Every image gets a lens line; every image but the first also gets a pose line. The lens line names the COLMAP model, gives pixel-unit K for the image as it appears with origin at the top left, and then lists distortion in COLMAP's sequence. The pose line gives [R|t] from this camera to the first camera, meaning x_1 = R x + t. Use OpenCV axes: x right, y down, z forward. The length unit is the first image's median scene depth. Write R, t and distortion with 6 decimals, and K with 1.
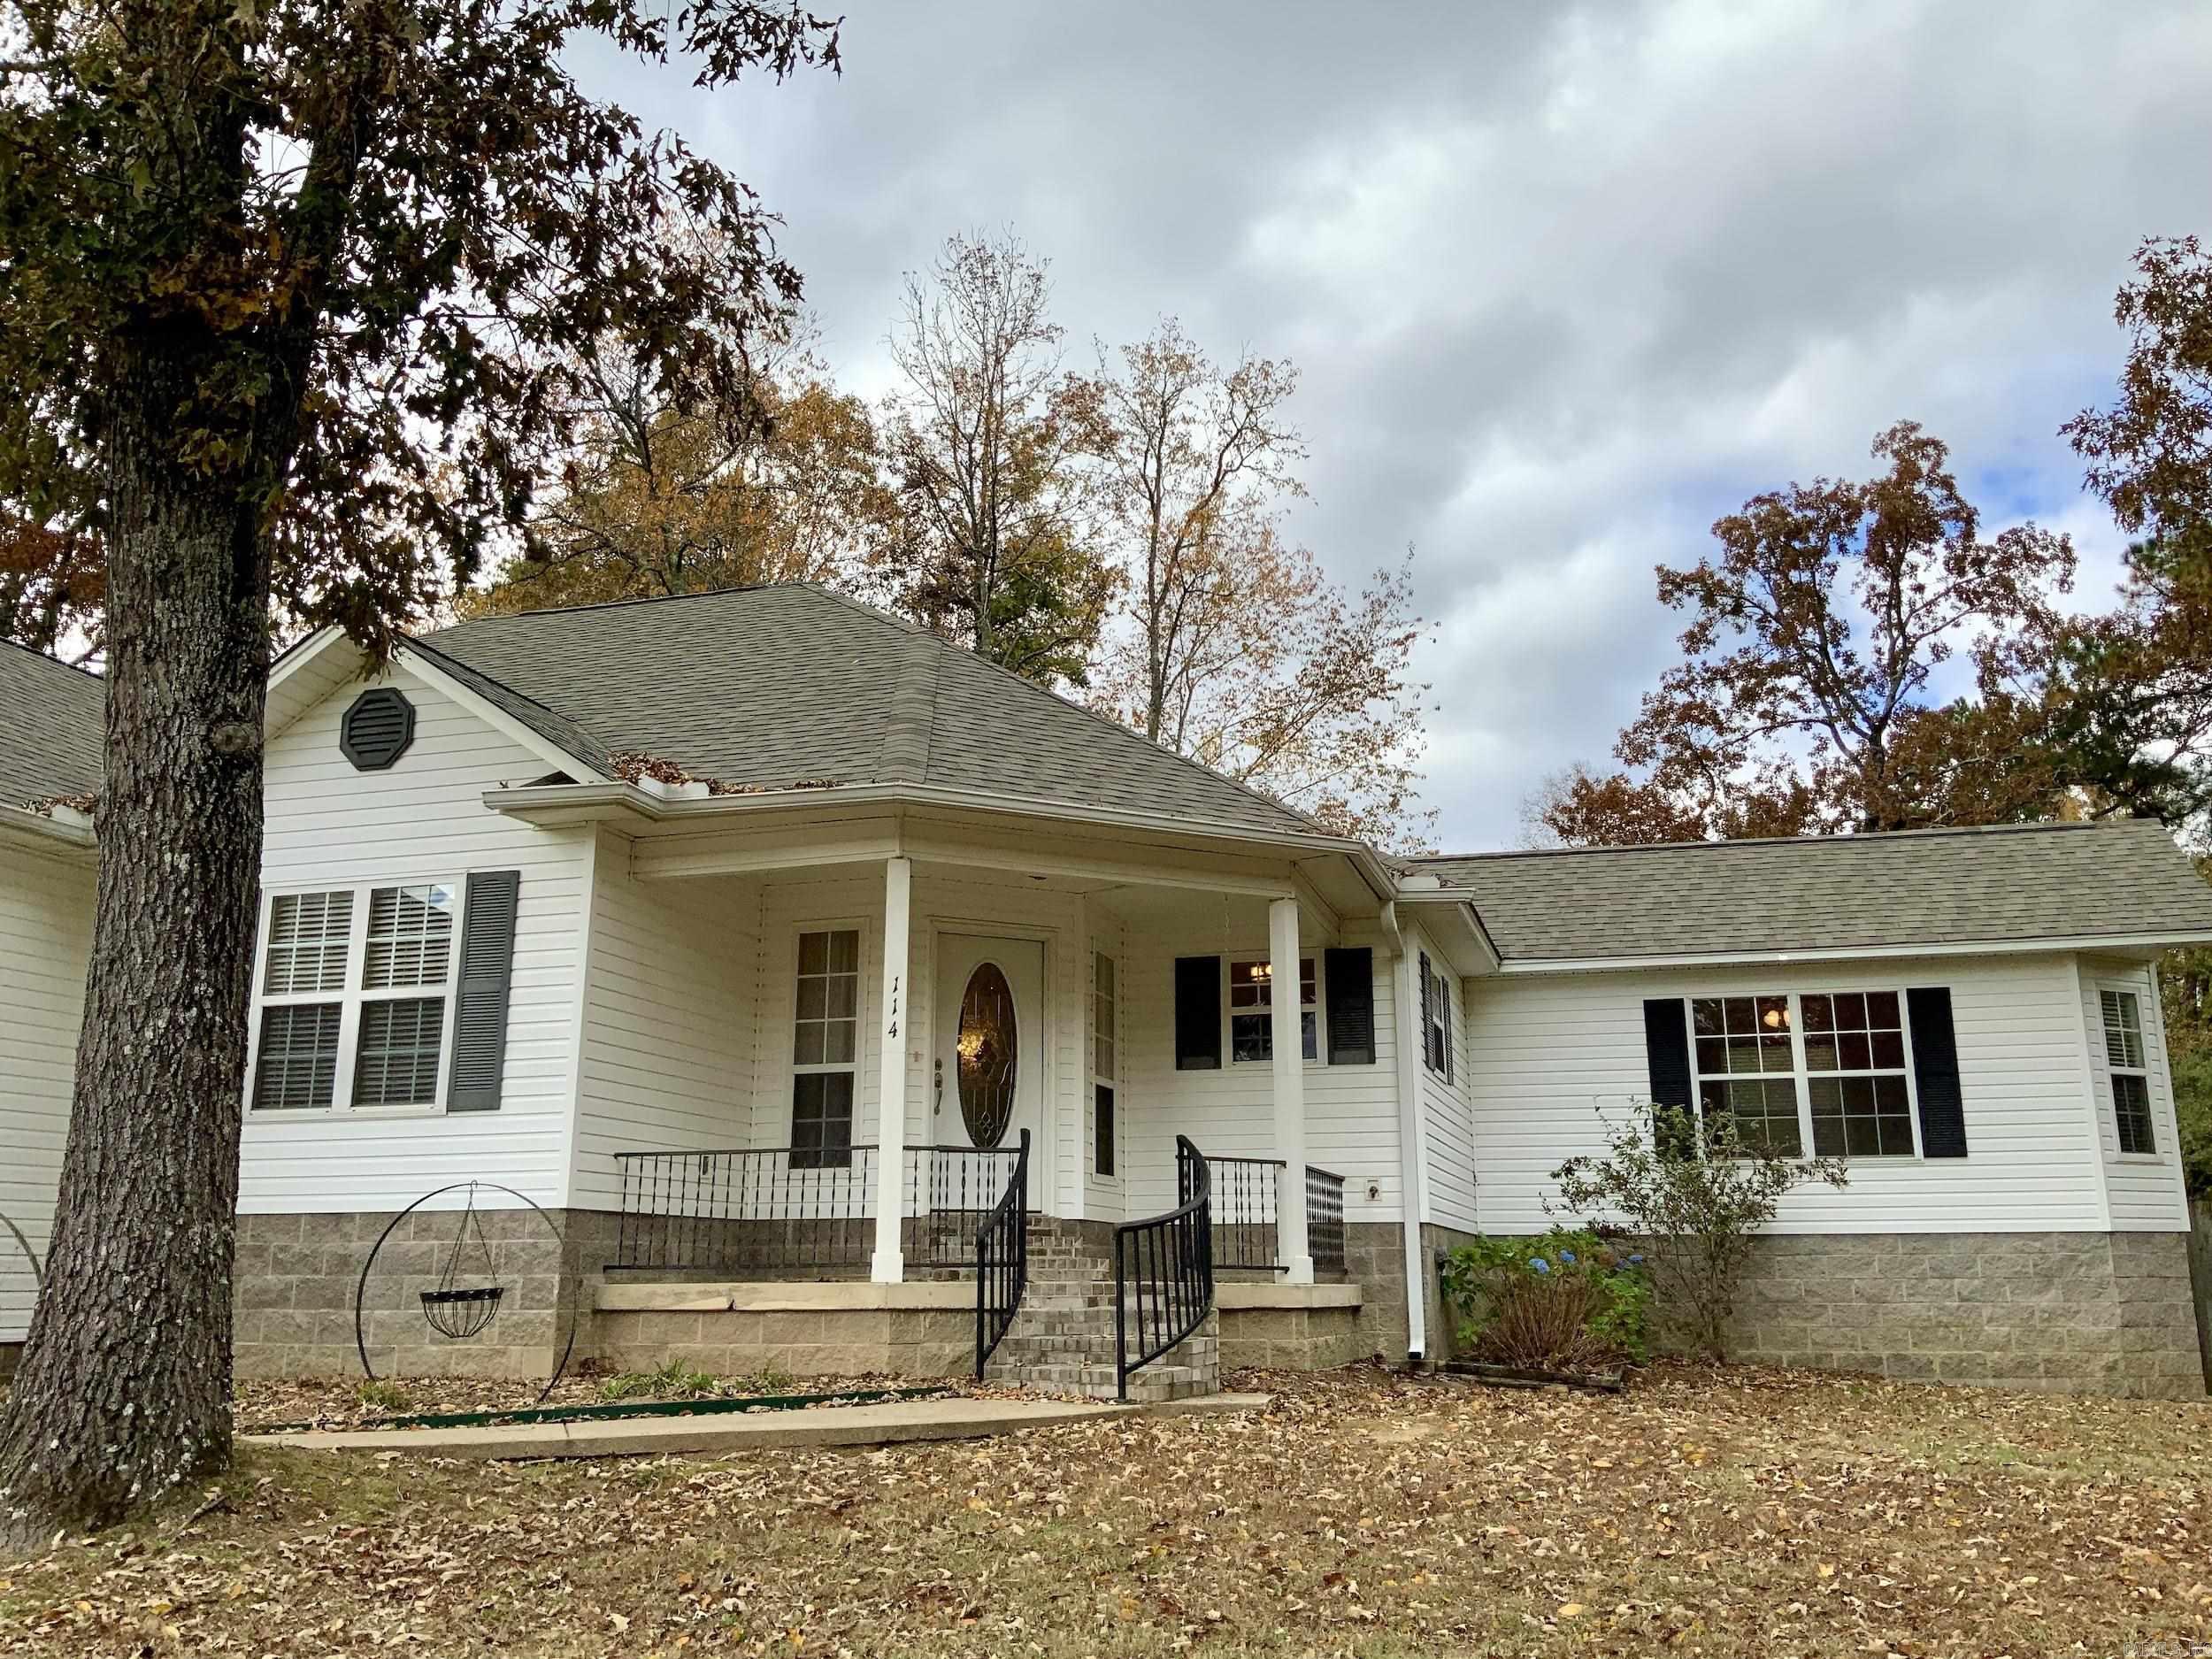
lens RADIAL K [[1825.4, 0, 1113.8], [0, 1825.4, 831.9], [0, 0, 1]] dist [0.101999, -0.167633]
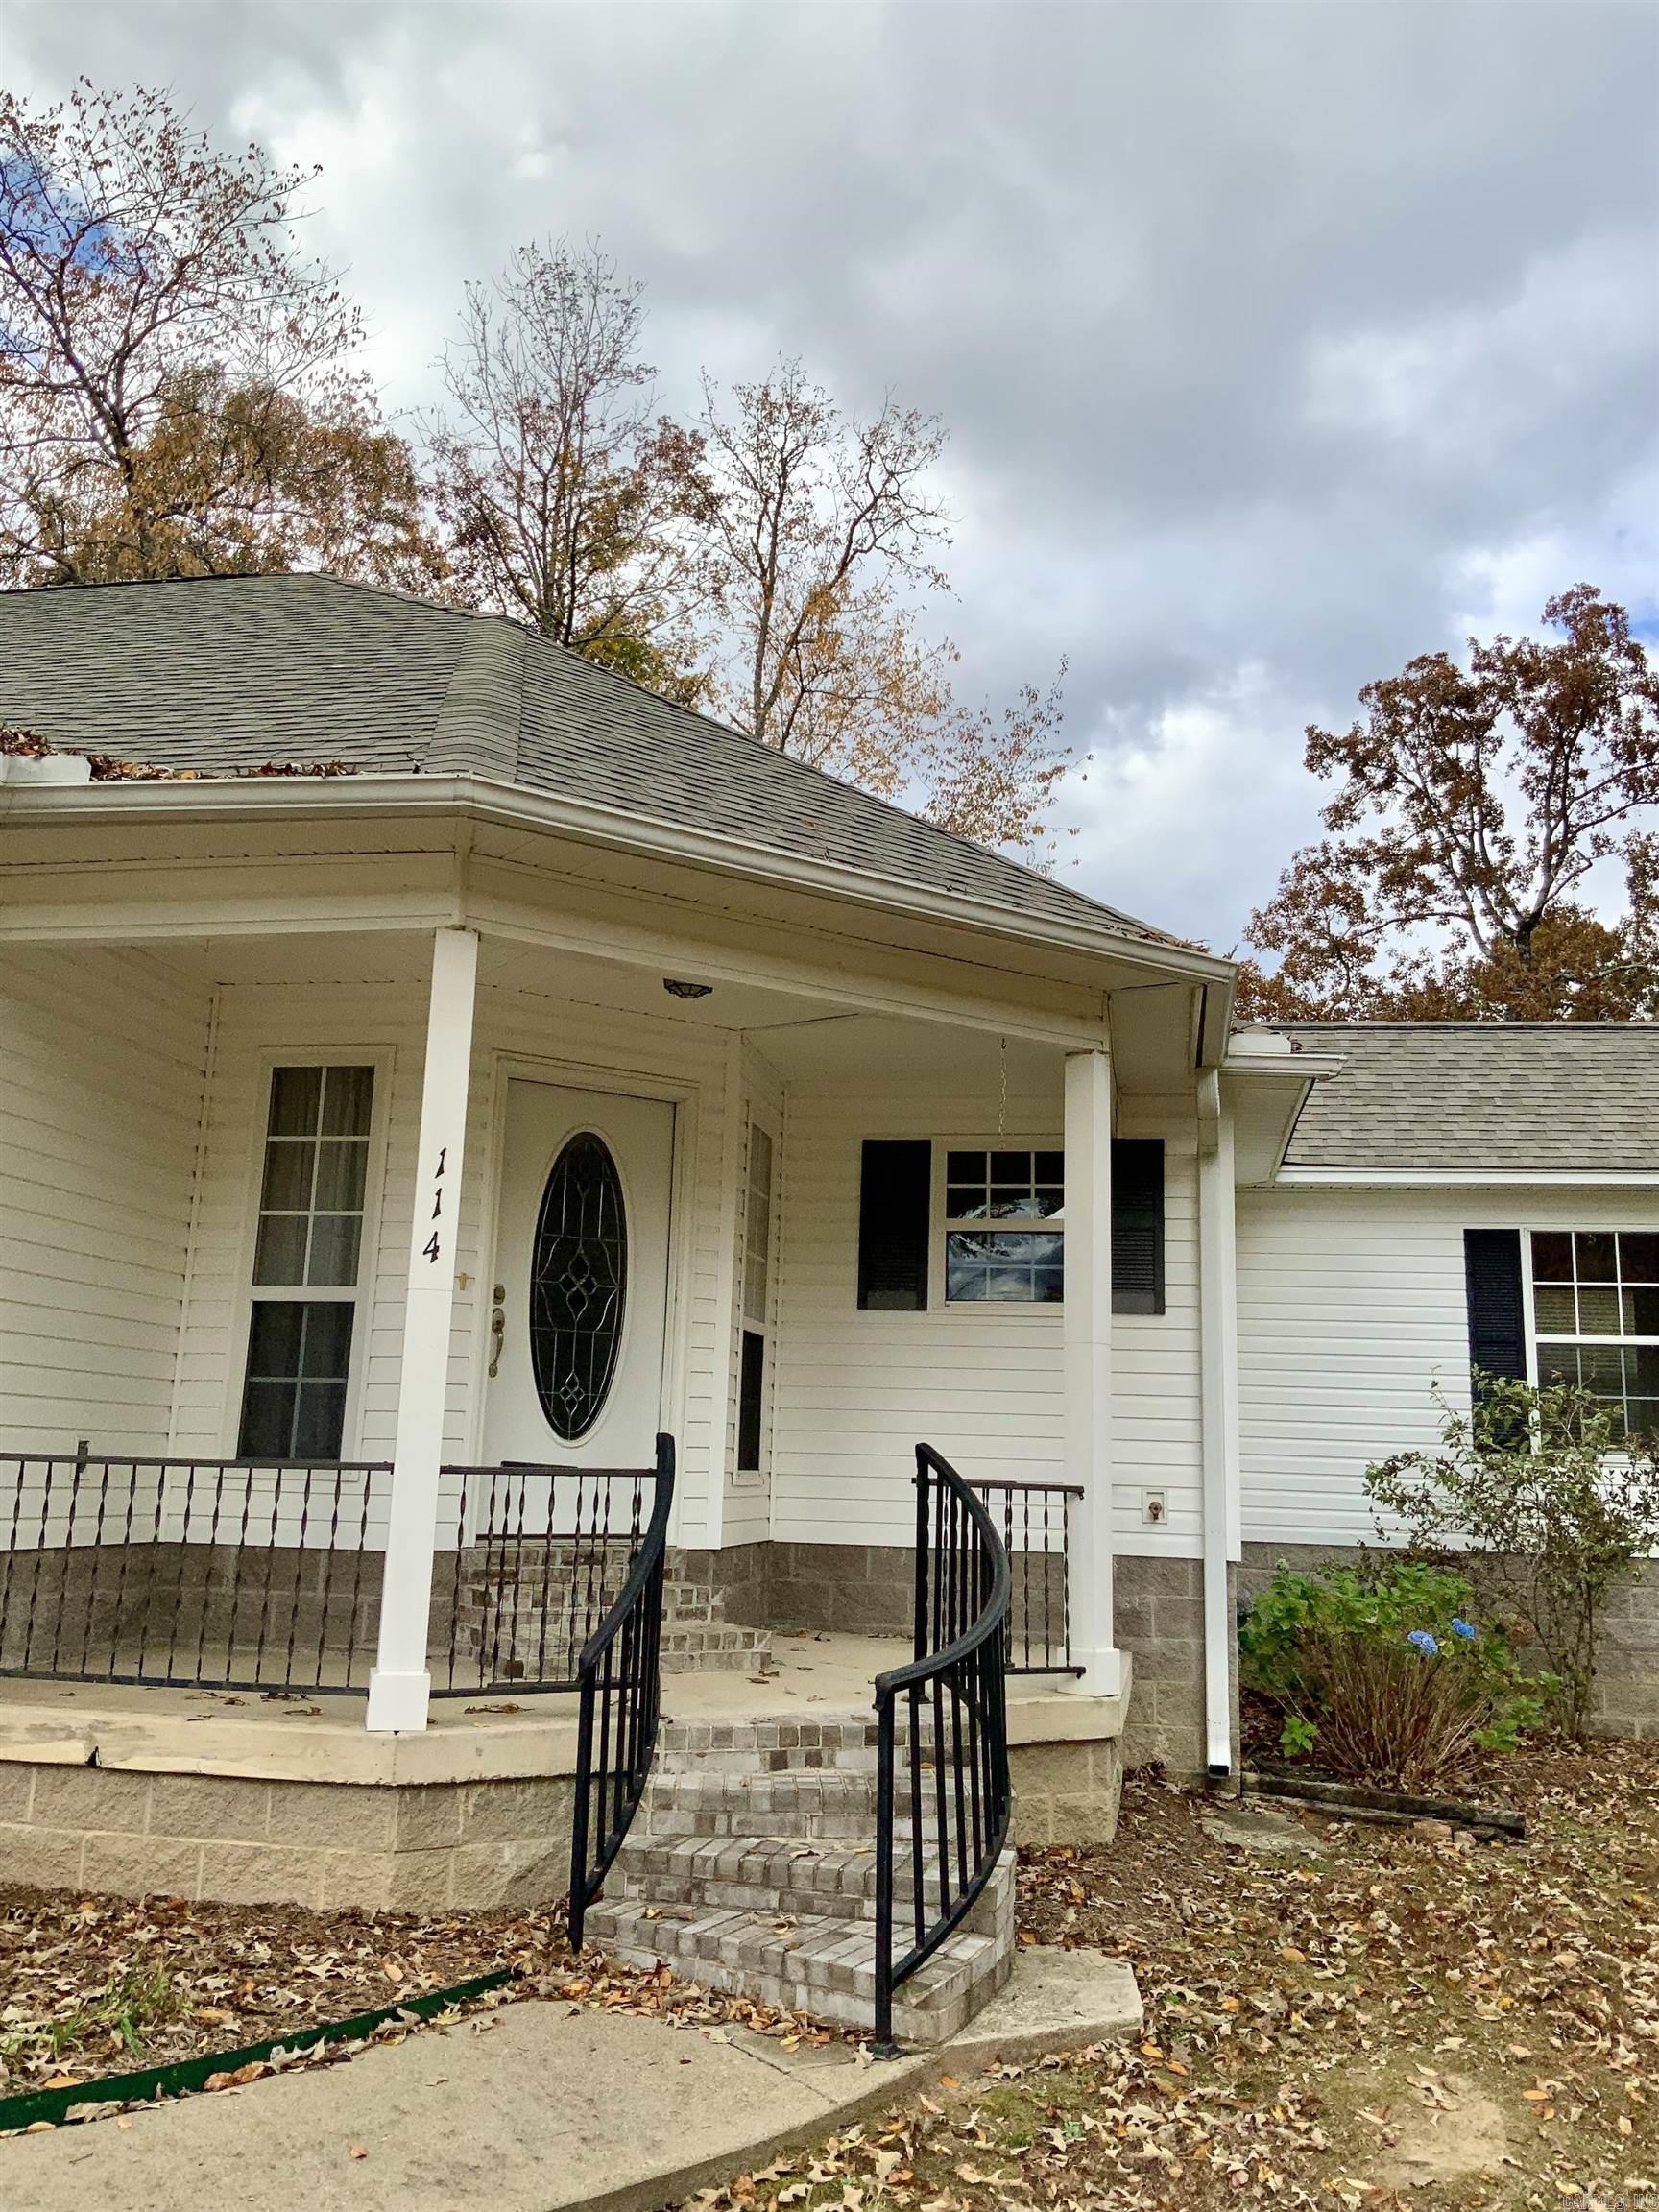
lens RADIAL K [[1825.4, 0, 806.5], [0, 1825.4, 1119.7], [0, 0, 1]] dist [0.101999, -0.167633]
pose [[0.994293, 0.052284, 0.092991, -0.050731], [-0.057494, 0.996870, 0.054259, 0.028816], [-0.089863, -0.059295, 0.994187, 0.368086]]
